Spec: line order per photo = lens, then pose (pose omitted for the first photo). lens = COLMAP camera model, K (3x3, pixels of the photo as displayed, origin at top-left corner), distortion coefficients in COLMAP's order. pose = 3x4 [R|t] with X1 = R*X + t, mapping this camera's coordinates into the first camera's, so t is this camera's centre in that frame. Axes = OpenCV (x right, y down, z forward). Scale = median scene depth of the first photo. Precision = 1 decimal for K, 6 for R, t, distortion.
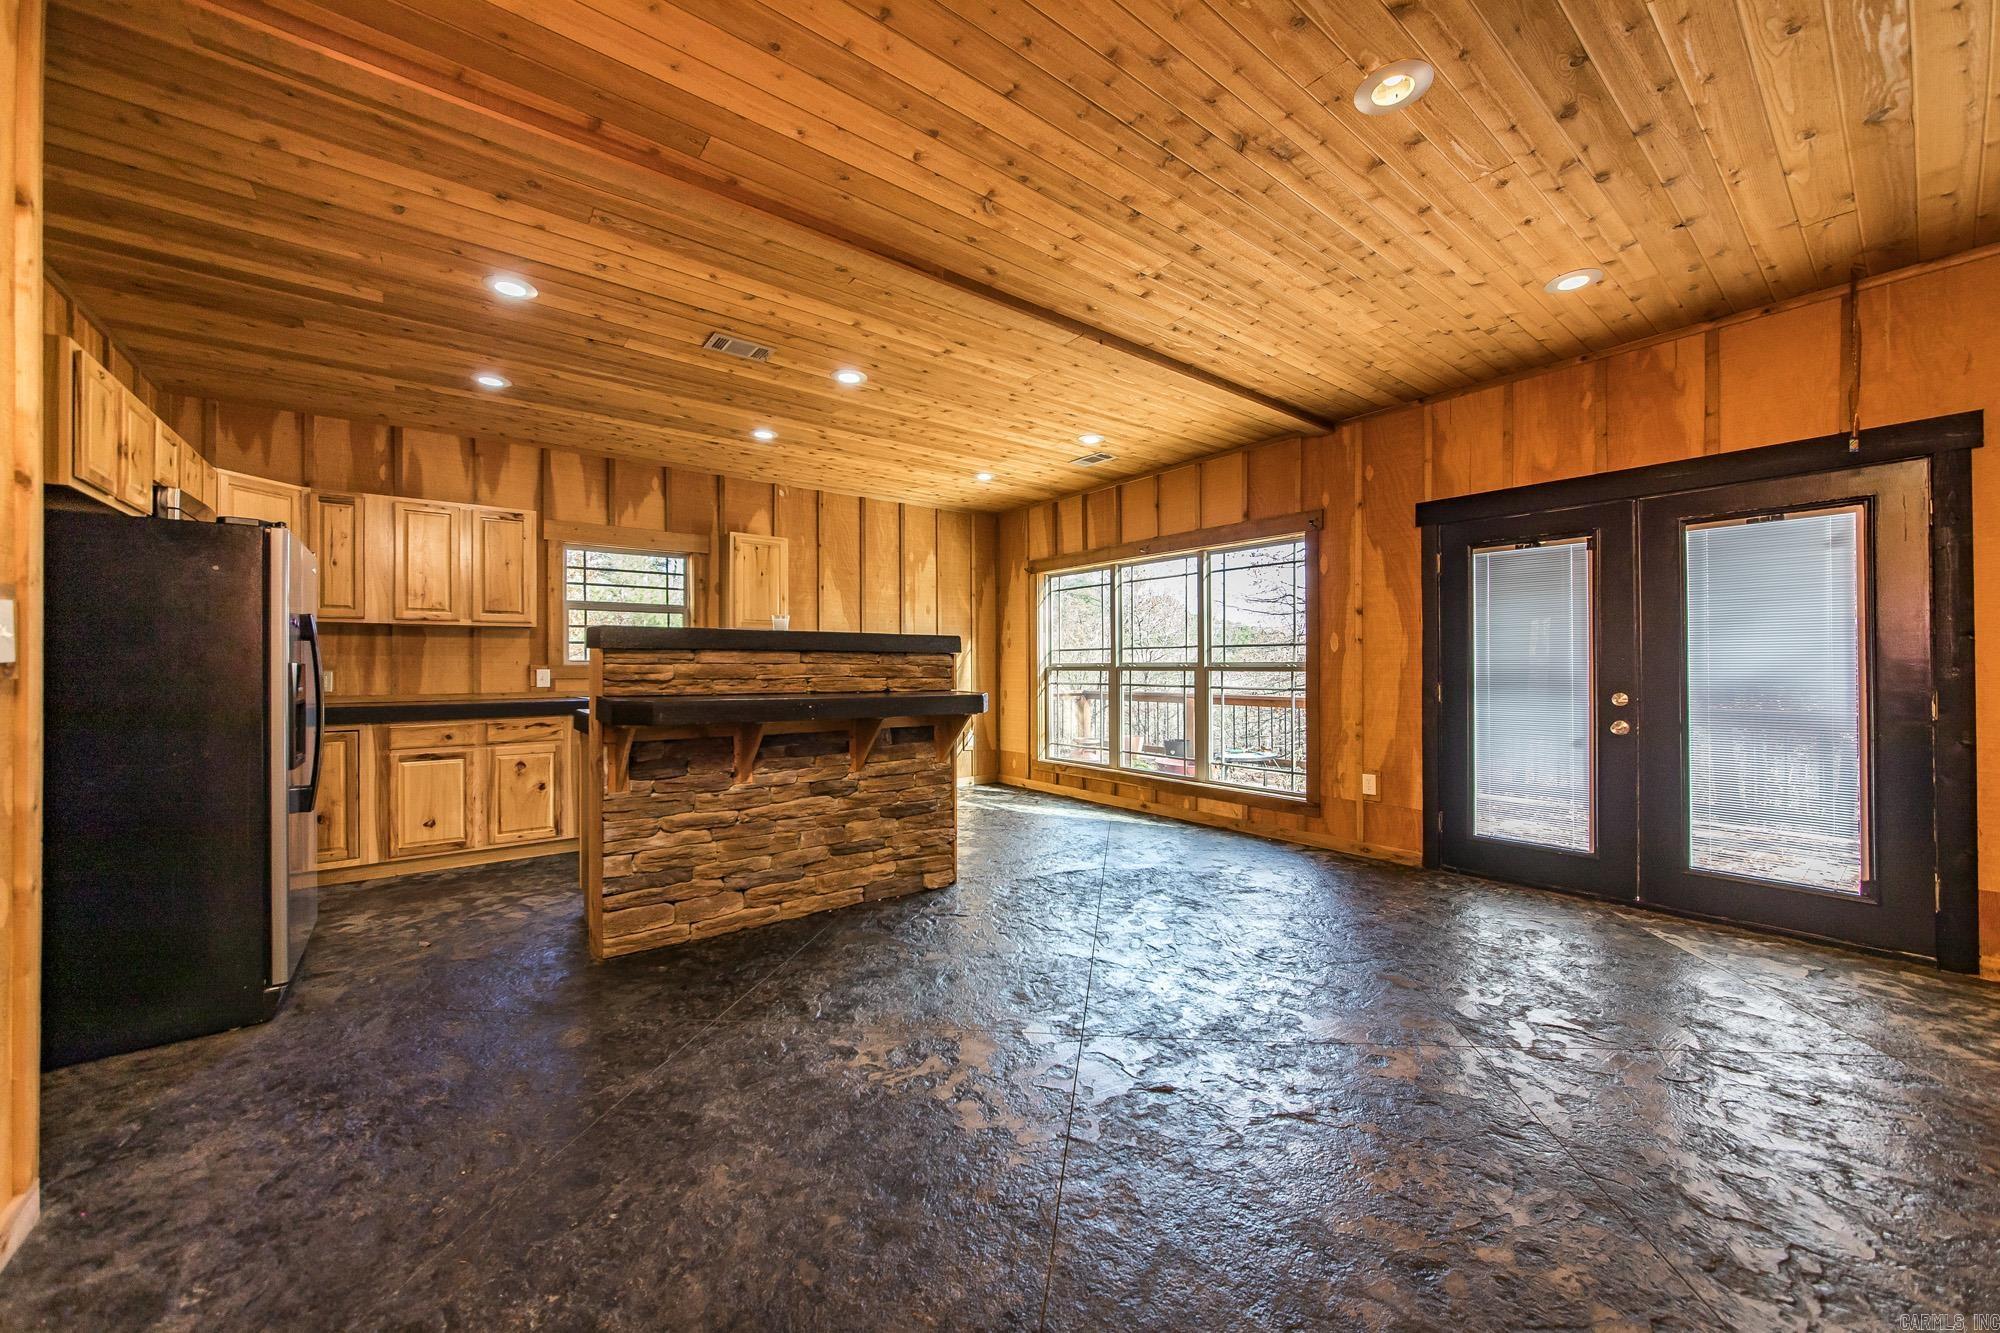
lens RADIAL K [[732.5, 0, 997.6], [0, 732.5, 663.3], [0, 0, 1]] dist [-0.002687, -0.000330]
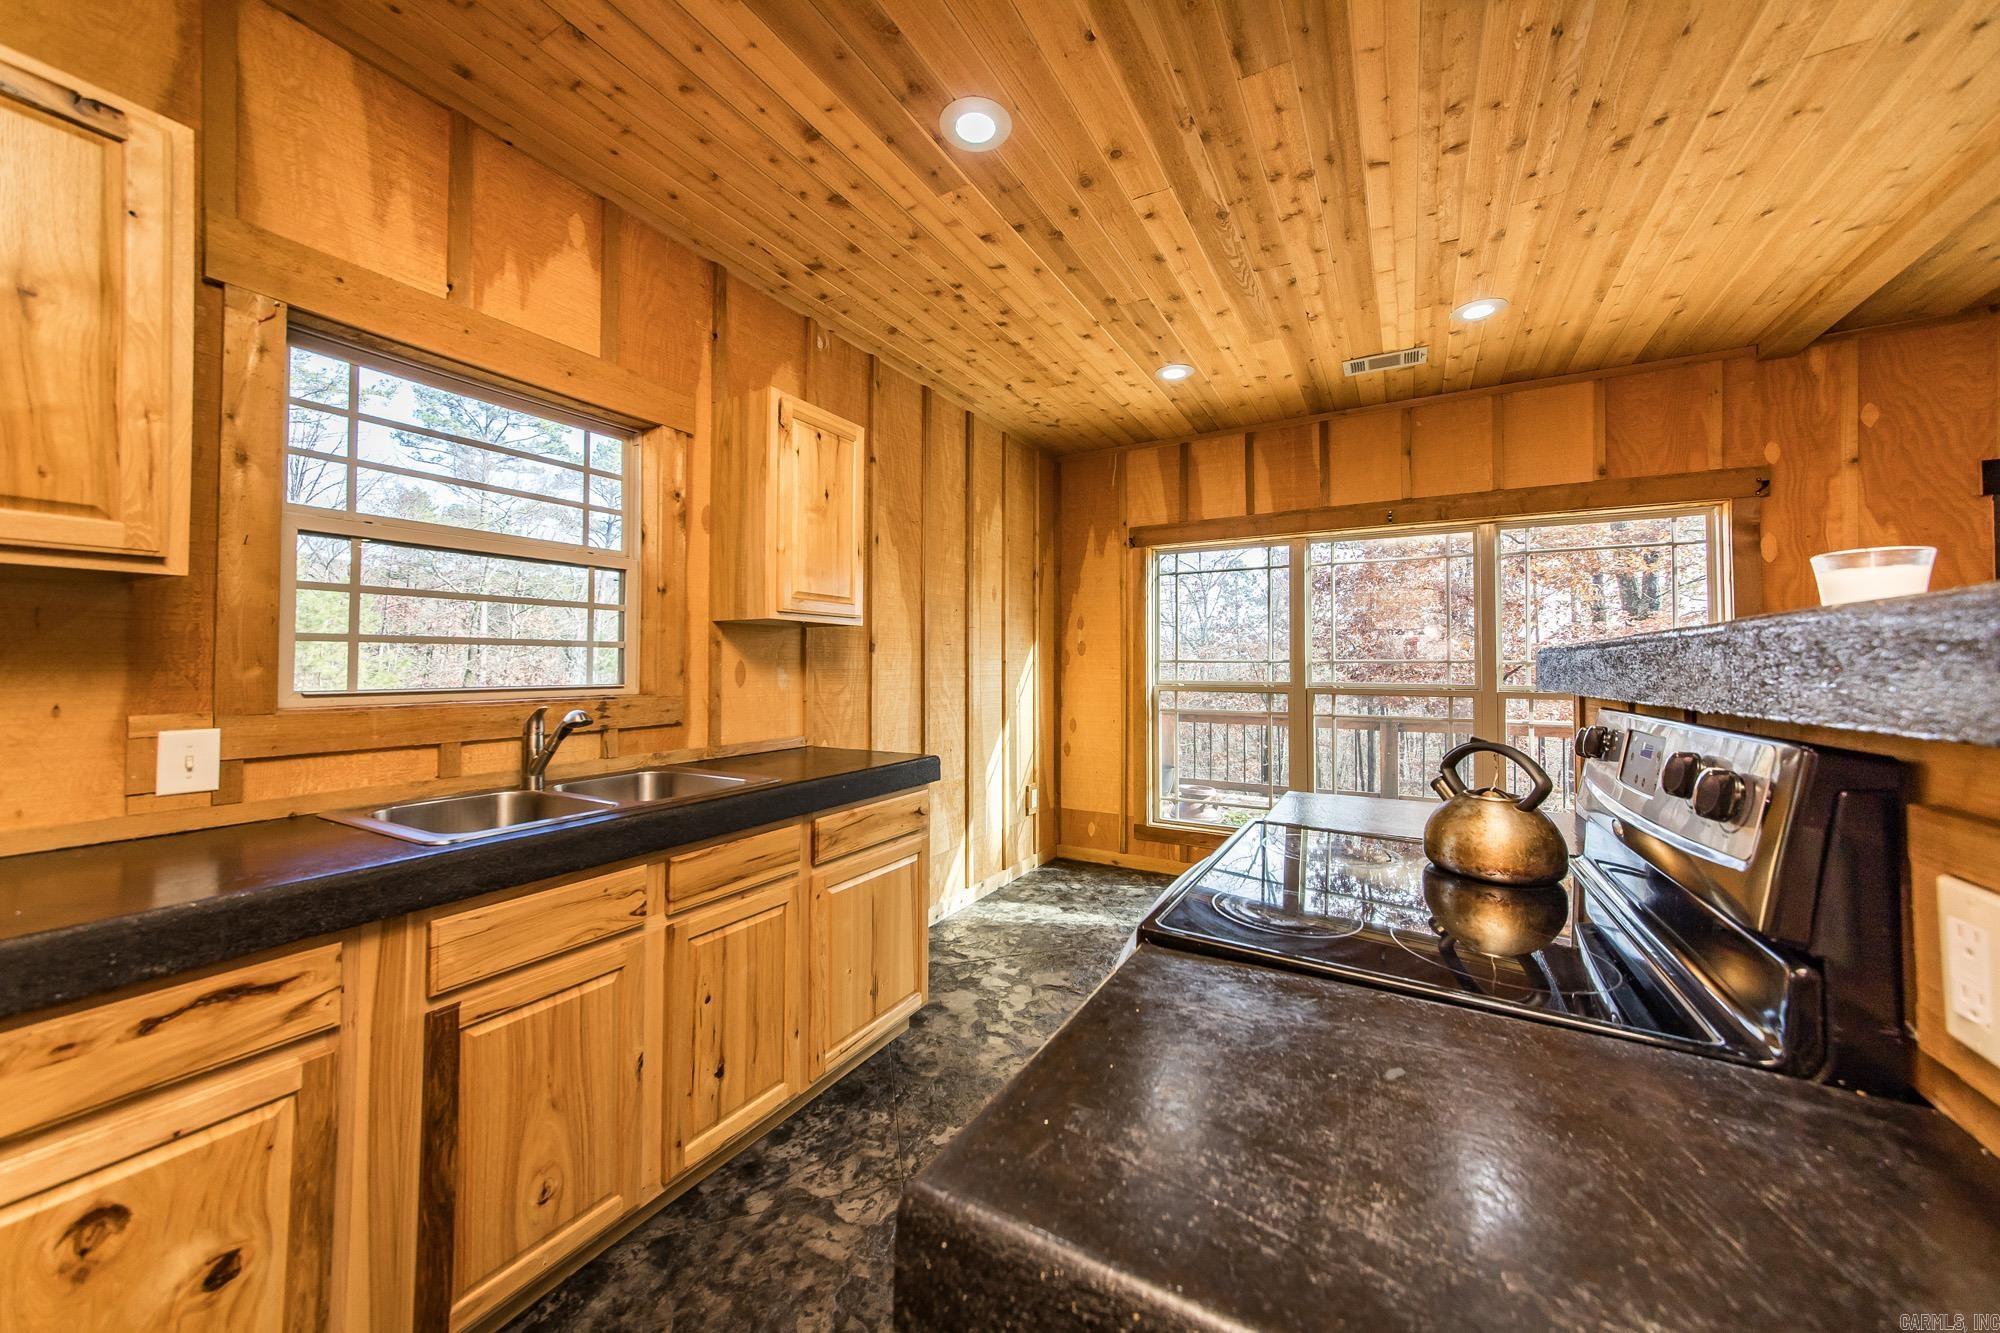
lens RADIAL K [[701.9, 0, 996.6], [0, 701.9, 649.4], [0, 0, 1]] dist [0.000190, 0.000129]
pose [[0.926208, 0.015081, 0.376712, -0.450818], [-0.008425, 0.999778, -0.019311, -0.021330], [-0.376920, 0.014712, 0.926129, 0.651185]]
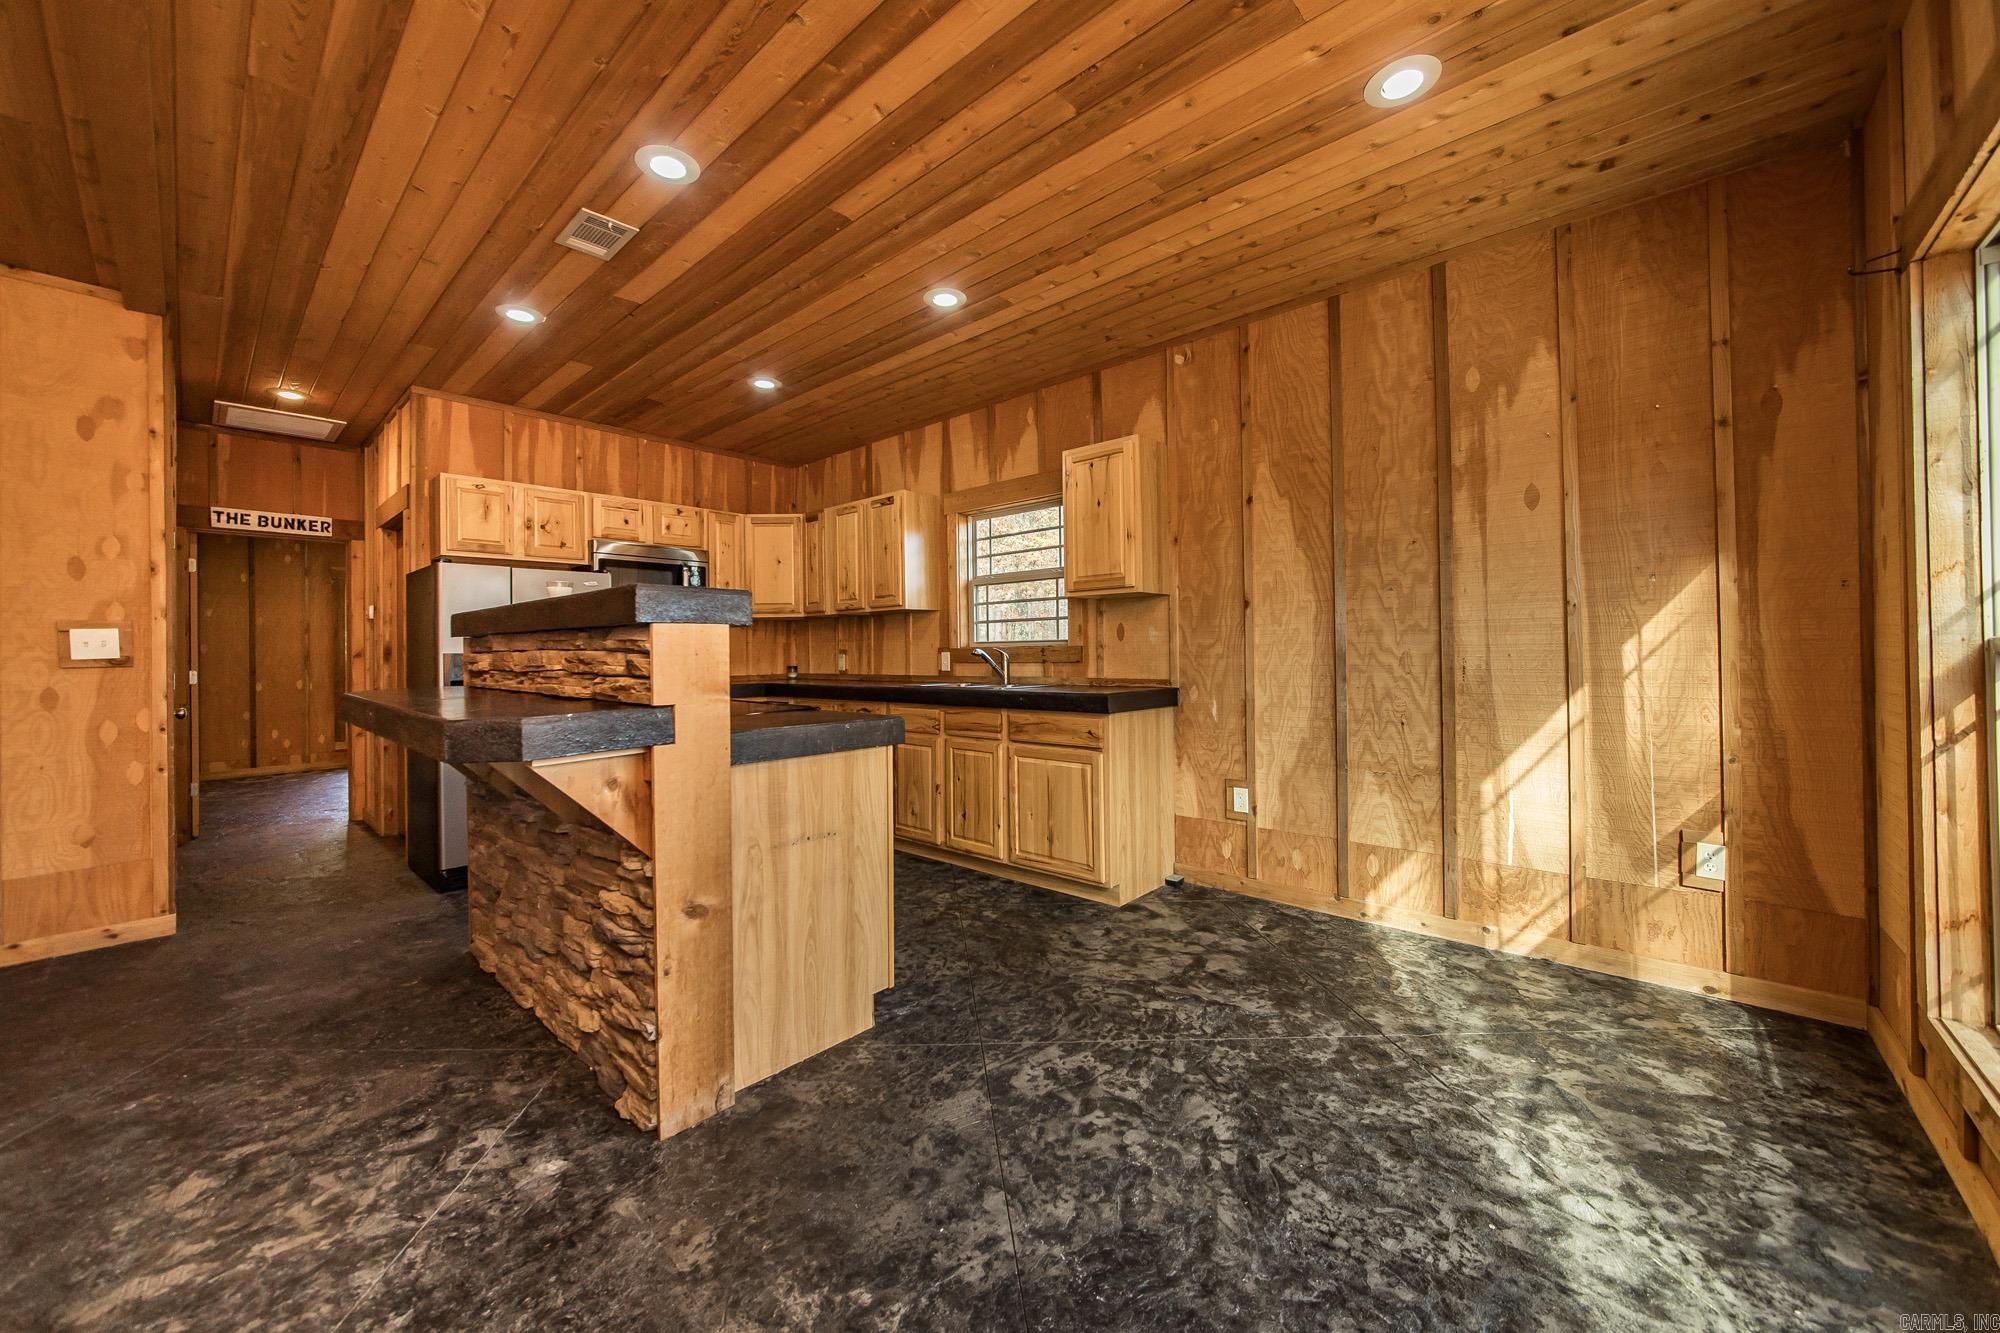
lens RADIAL K [[741.0, 0, 998.0], [0, 741.0, 646.8], [0, 0, 1]] dist [-0.011901, 0.002962]
pose [[0.179268, -0.004363, -0.983791, 0.347282], [0.016986, 0.999855, -0.001339, 0.003582], [0.983654, -0.016471, 0.179316, 0.927077]]
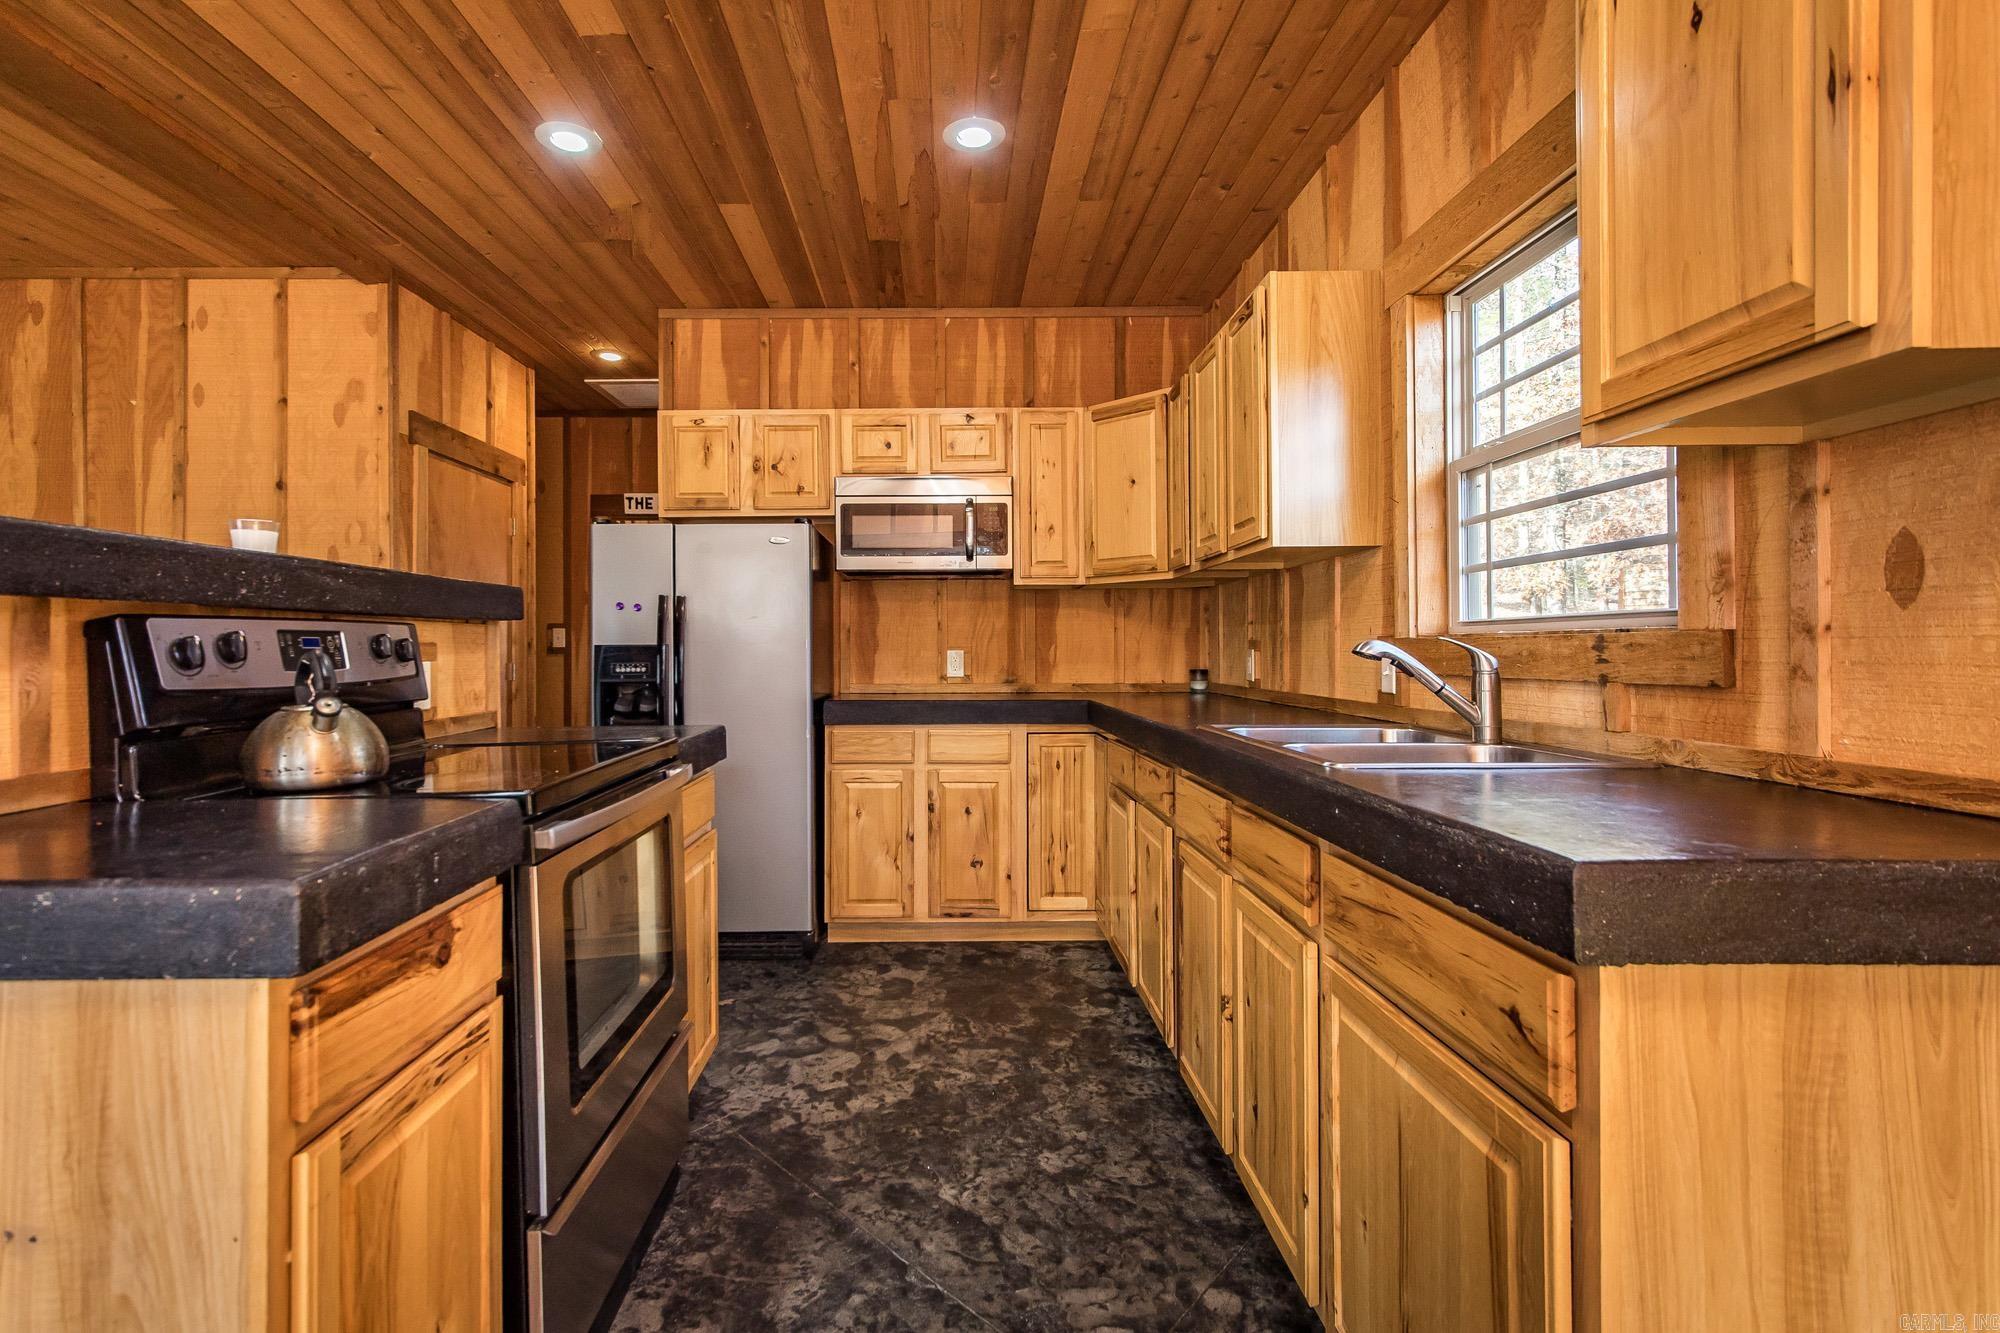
lens RADIAL K [[940.6, 0, 945.0], [0, 940.6, 645.4], [0, 0, 1]] dist [0.011131, 0.000363]
pose [[-0.613363, 0.005596, -0.789781, -0.086417], [0.012882, 0.999913, -0.002919, 0.005545], [0.789696, -0.011965, -0.613382, 1.161124]]
